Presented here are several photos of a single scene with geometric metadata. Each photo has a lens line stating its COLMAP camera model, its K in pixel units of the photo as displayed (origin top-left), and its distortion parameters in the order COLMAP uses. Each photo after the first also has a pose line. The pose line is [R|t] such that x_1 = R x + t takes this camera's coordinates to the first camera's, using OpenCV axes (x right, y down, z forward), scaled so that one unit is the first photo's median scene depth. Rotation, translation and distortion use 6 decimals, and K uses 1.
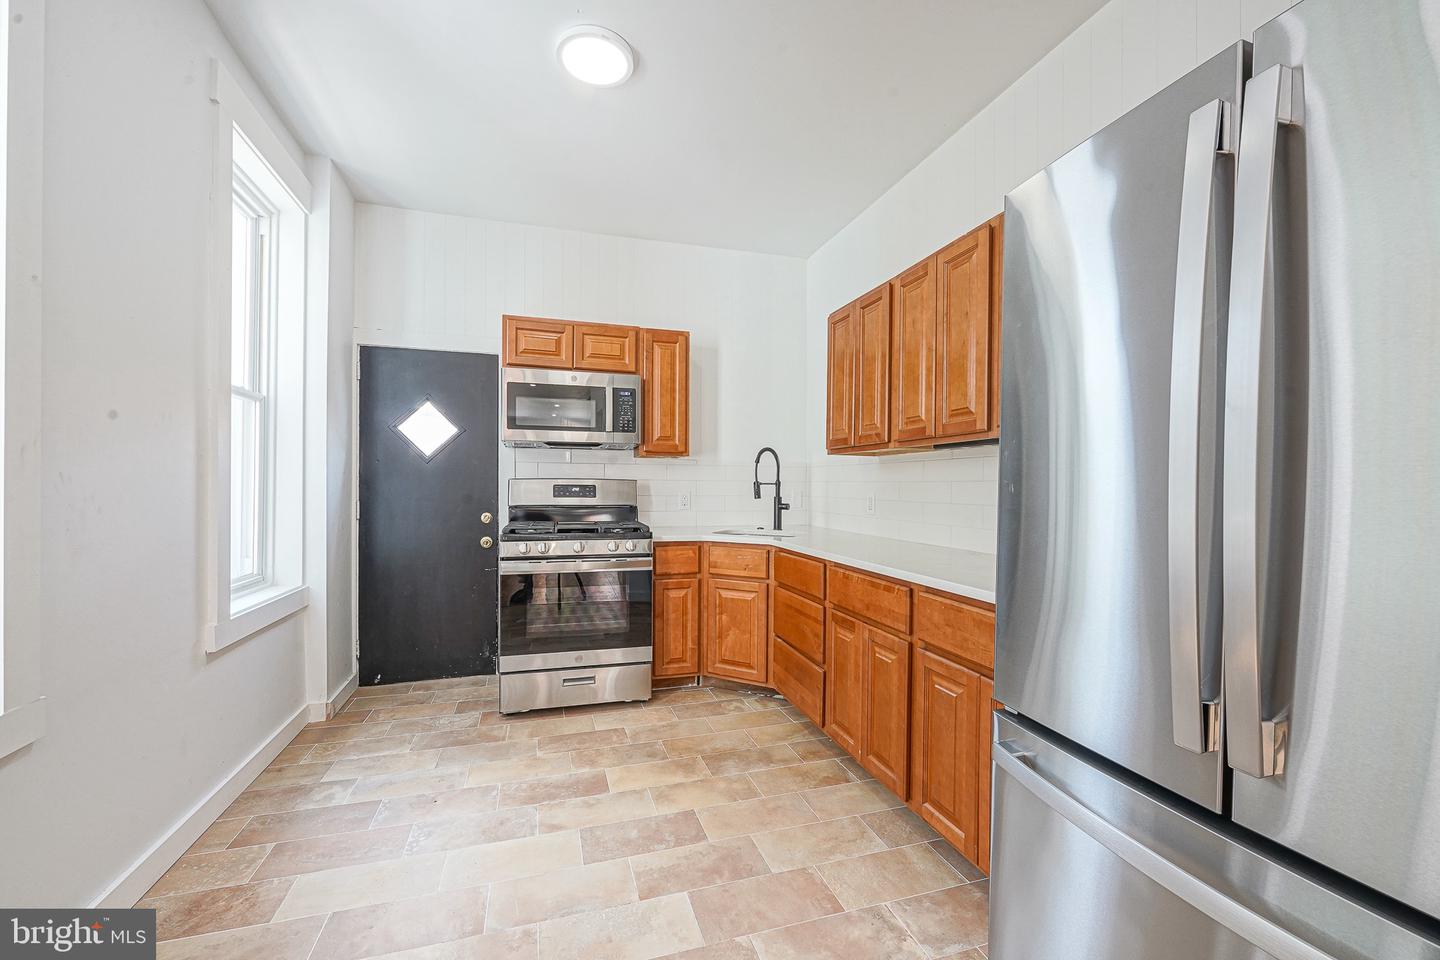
lens RADIAL K [[588.0, 0, 720.2], [0, 588.0, 493.4], [0, 0, 1]] dist [-0.000420, 0.000094]
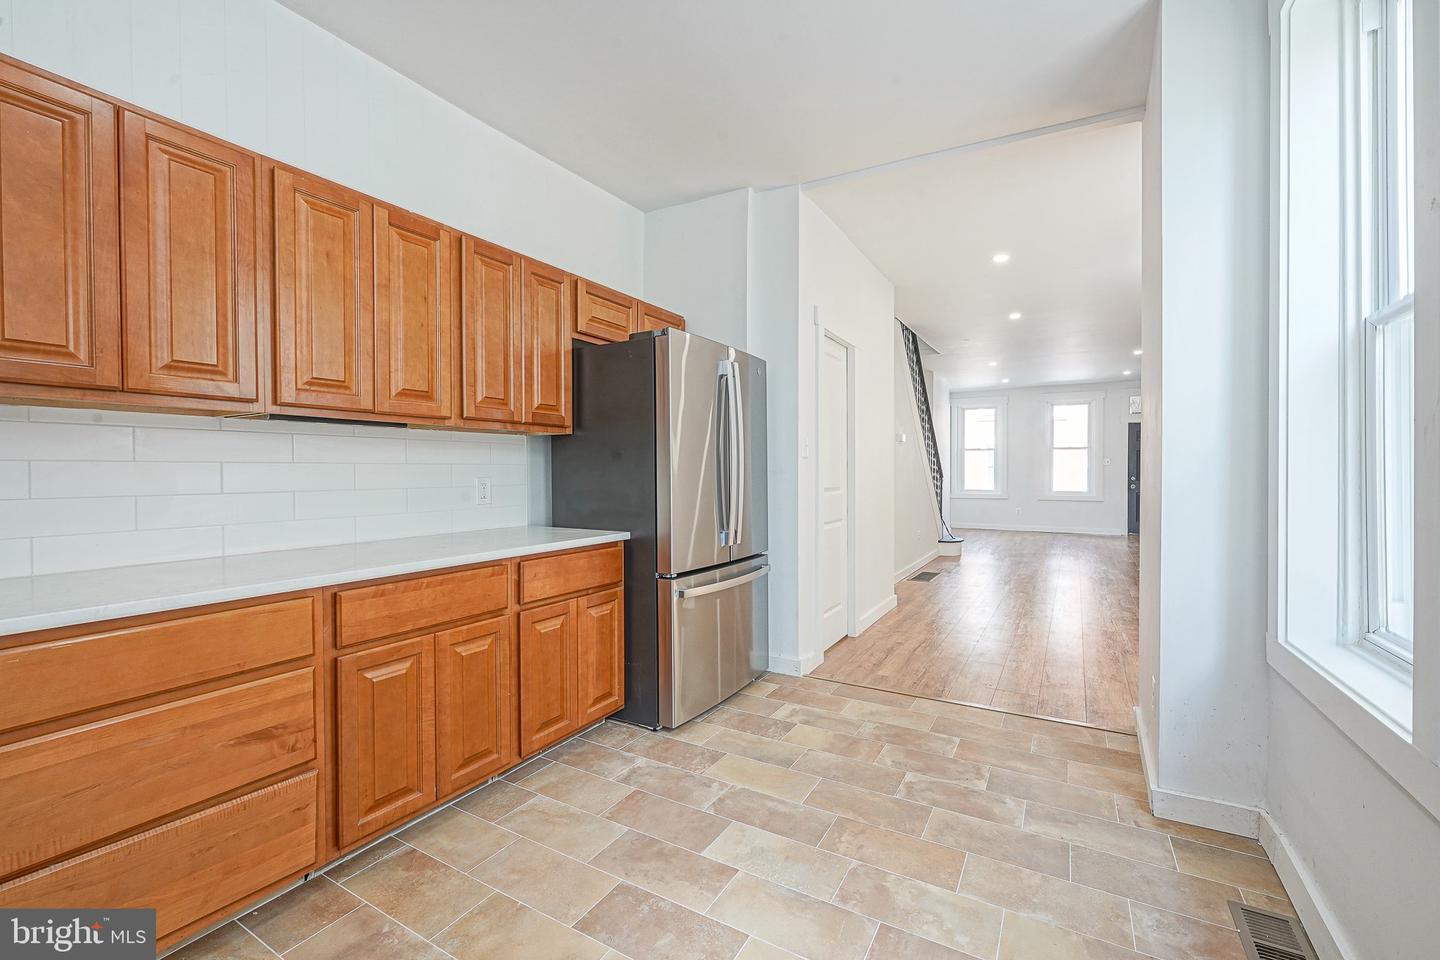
lens RADIAL K [[622.0, 0, 700.0], [0, 622.0, 475.0], [0, 0, 1]] dist [-0.000142, 0.000033]
pose [[-0.663467, -0.011850, 0.748111, -0.531069], [0.005312, 0.999775, 0.020547, -0.016070], [-0.748186, 0.017606, -0.663255, 1.039364]]
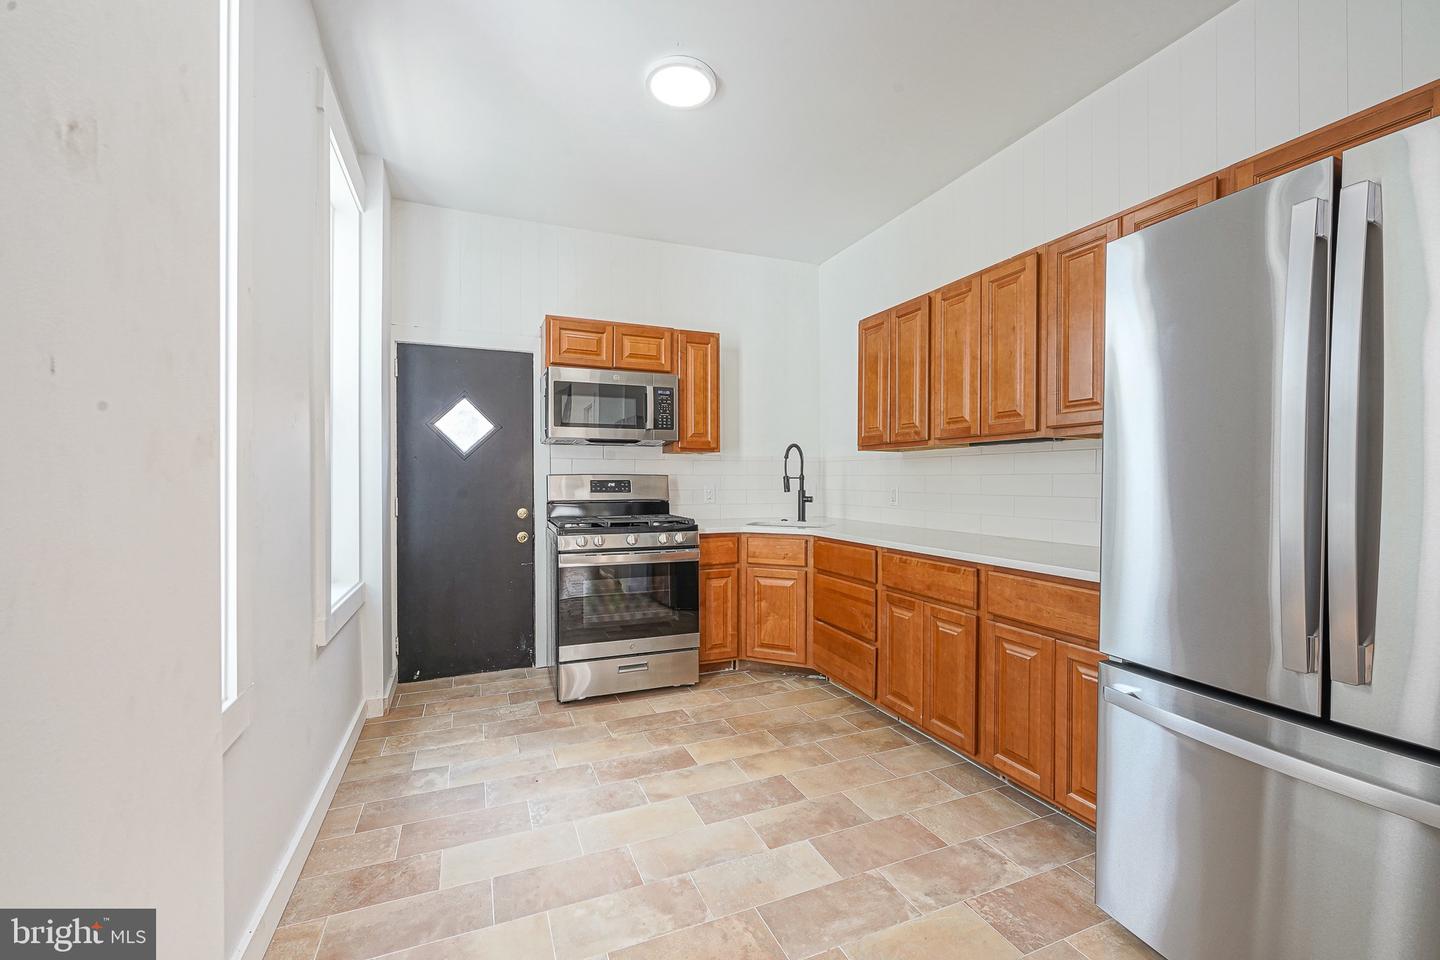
lens RADIAL K [[592.6, 0, 726.8], [0, 592.6, 488.6], [0, 0, 1]] dist [-0.000125, 0.000089]
pose [[0.995494, -0.008539, 0.094439, -0.187997], [0.008337, 0.999962, 0.002528, -0.001094], [-0.094457, -0.001729, 0.995527, -0.071042]]
